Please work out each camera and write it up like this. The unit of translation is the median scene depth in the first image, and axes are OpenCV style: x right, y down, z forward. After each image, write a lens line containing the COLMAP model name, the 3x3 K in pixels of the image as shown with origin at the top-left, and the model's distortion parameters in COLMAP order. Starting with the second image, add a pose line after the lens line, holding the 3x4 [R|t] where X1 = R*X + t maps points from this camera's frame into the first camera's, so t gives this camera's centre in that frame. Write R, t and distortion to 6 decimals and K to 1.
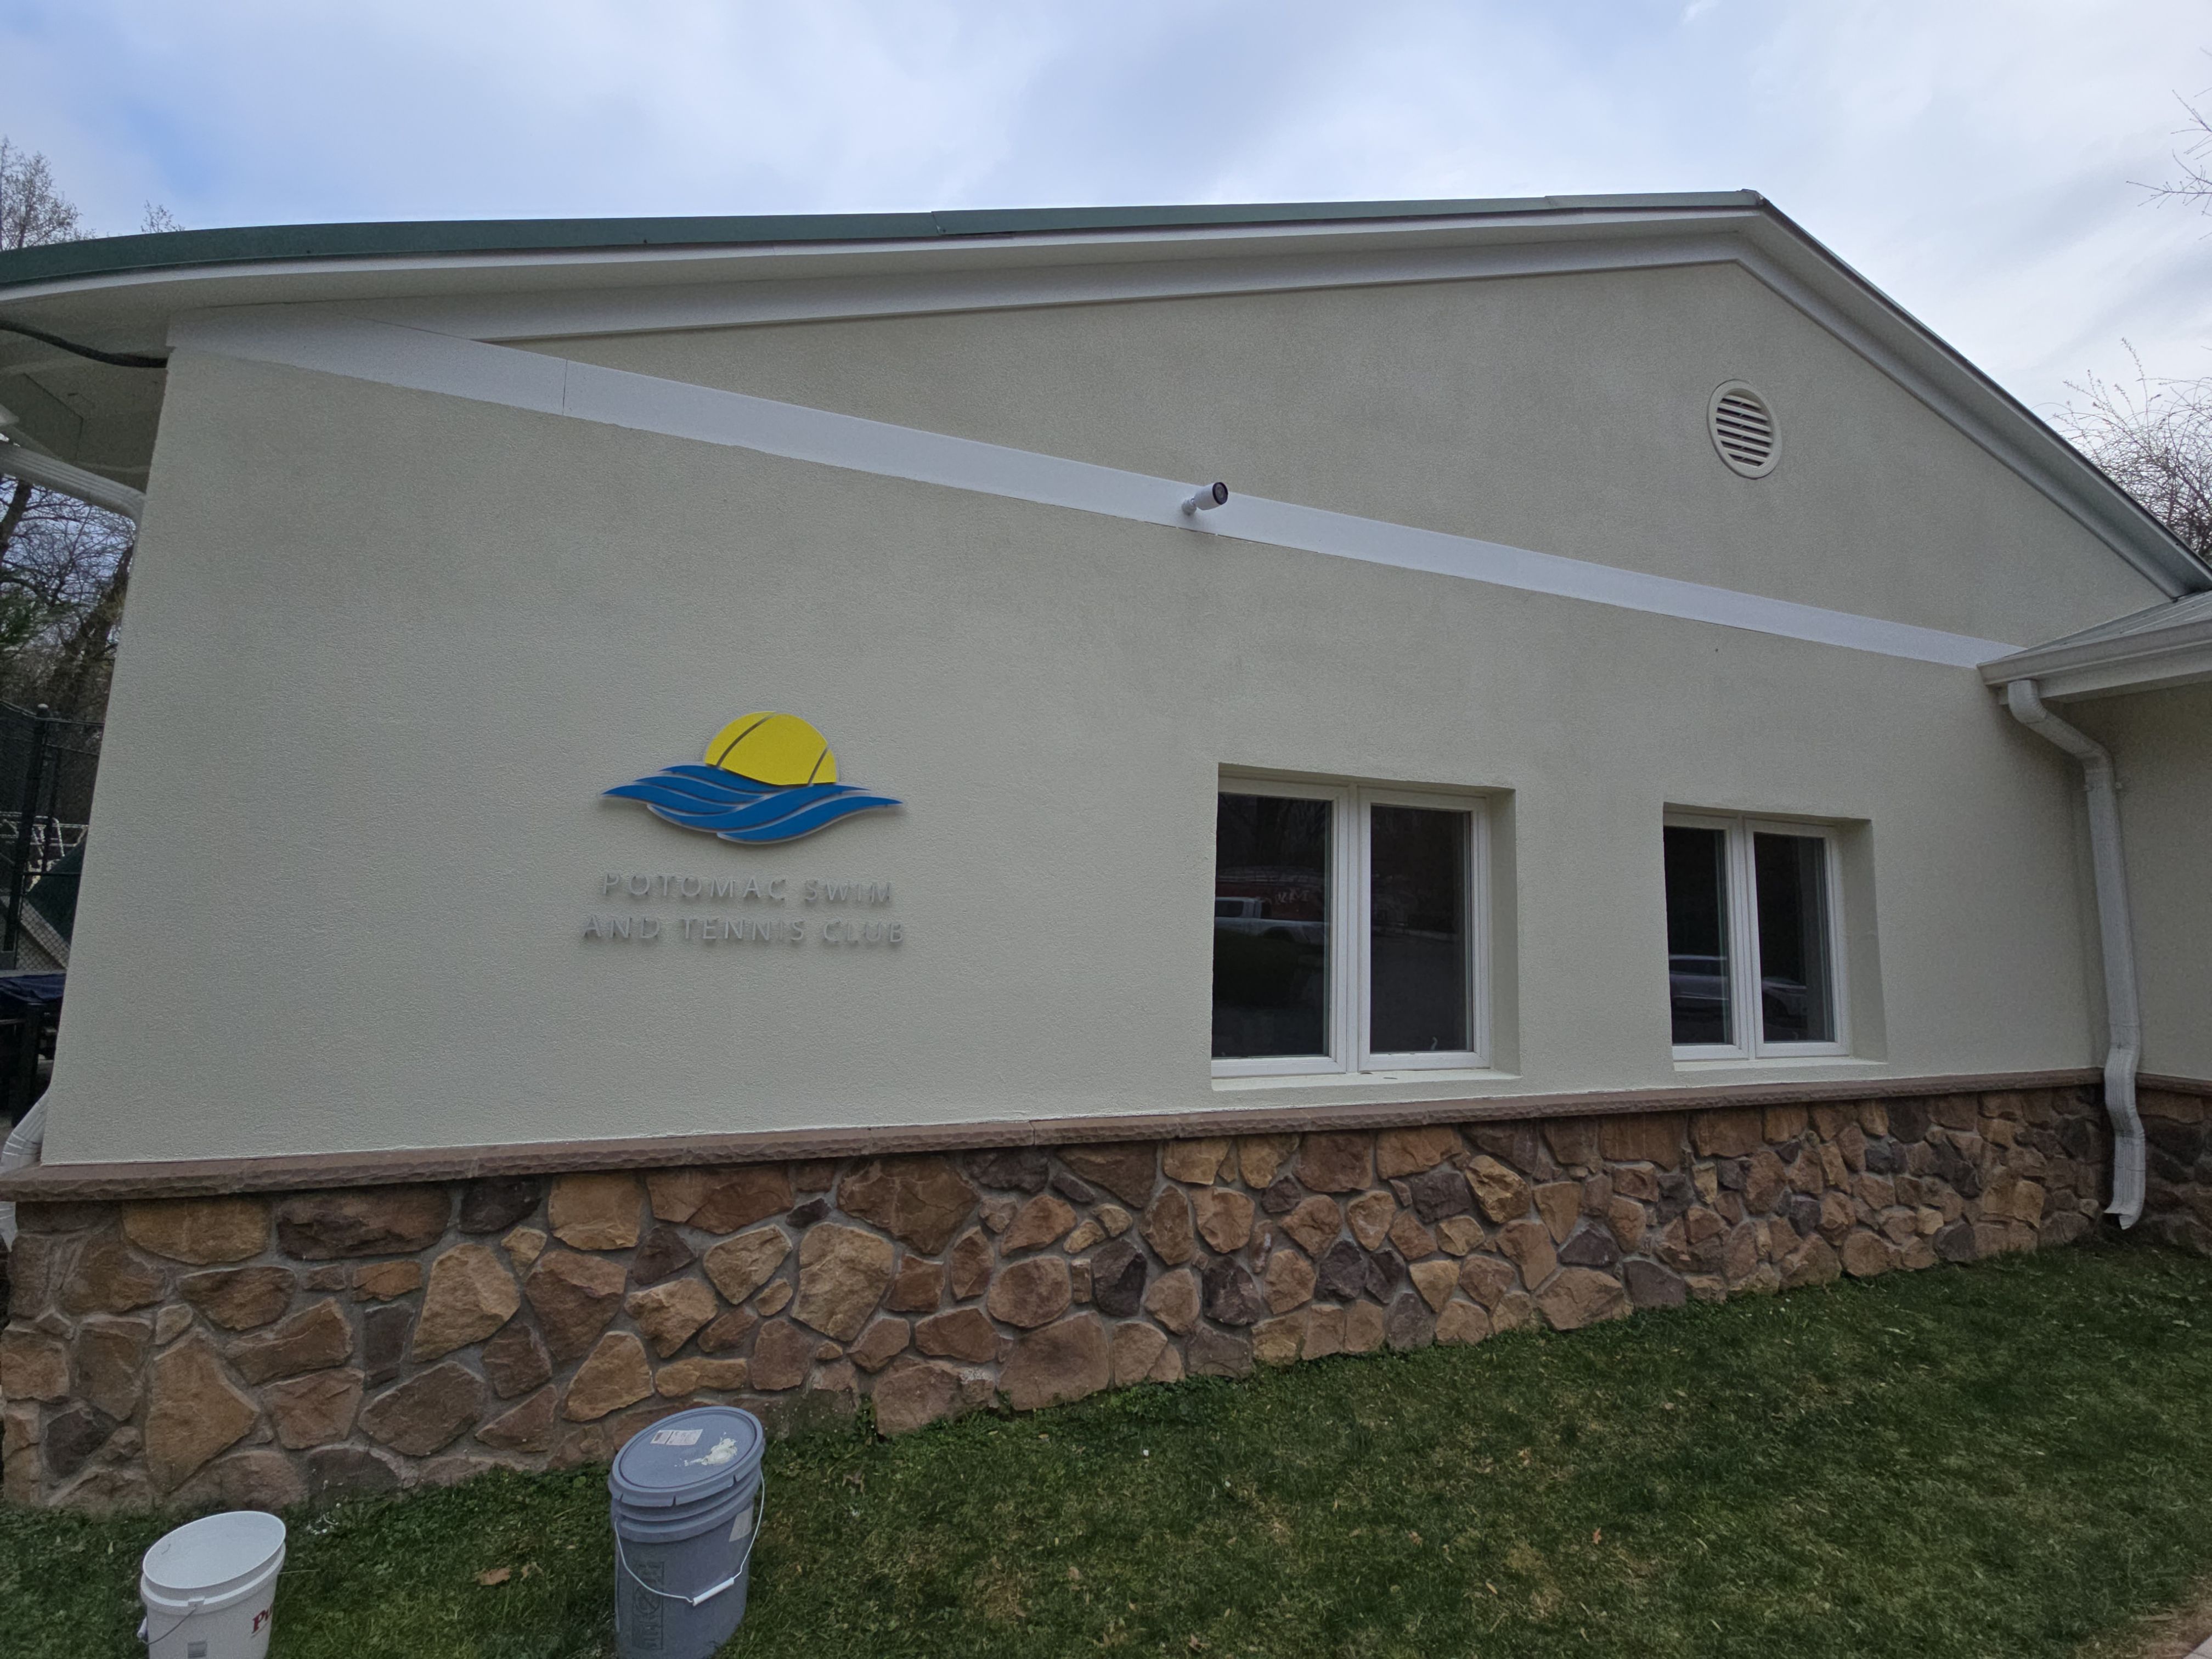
lens RADIAL K [[895.6, 0, 1031.1], [0, 895.6, 803.4], [0, 0, 1]] dist [0.011052, -0.008693]
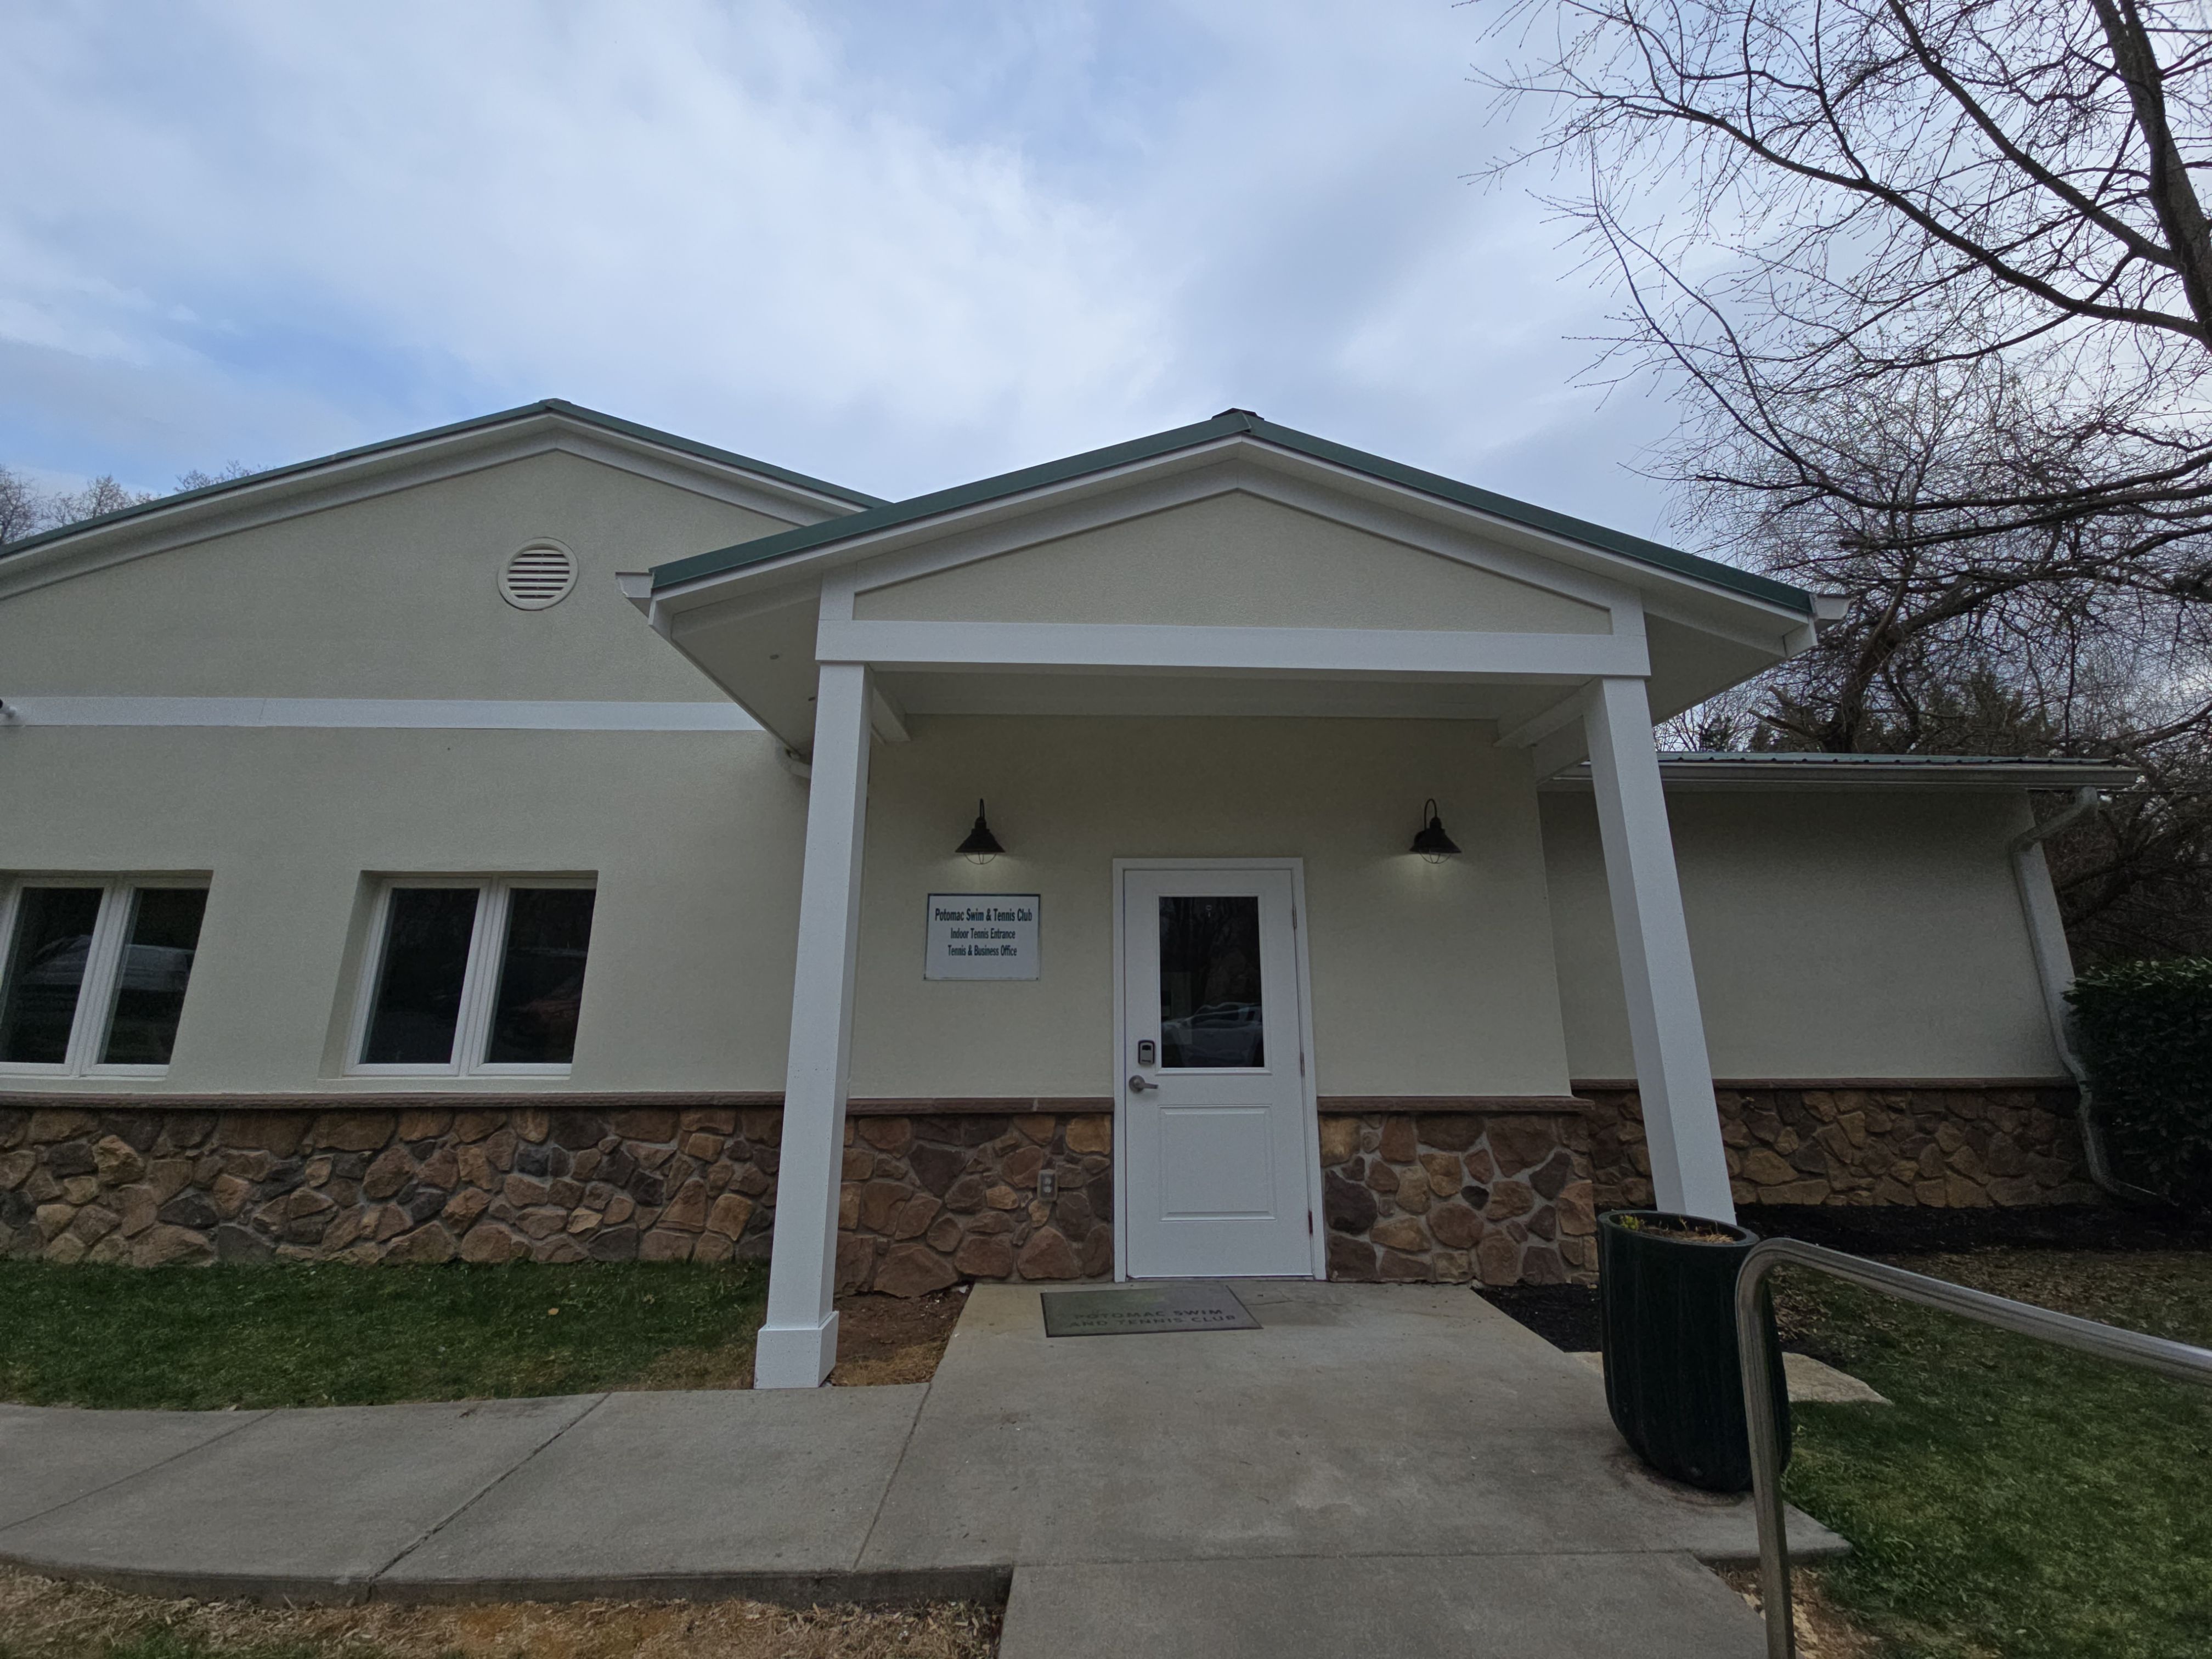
lens RADIAL K [[895.6, 0, 1134.7], [0, 895.6, 827.4], [0, 0, 1]] dist [0.011052, -0.008693]
pose [[0.958913, -0.093297, -0.267921, 1.937577], [0.061873, 0.990421, -0.123441, 0.151648], [0.276871, 0.101792, 0.955500, 0.059824]]
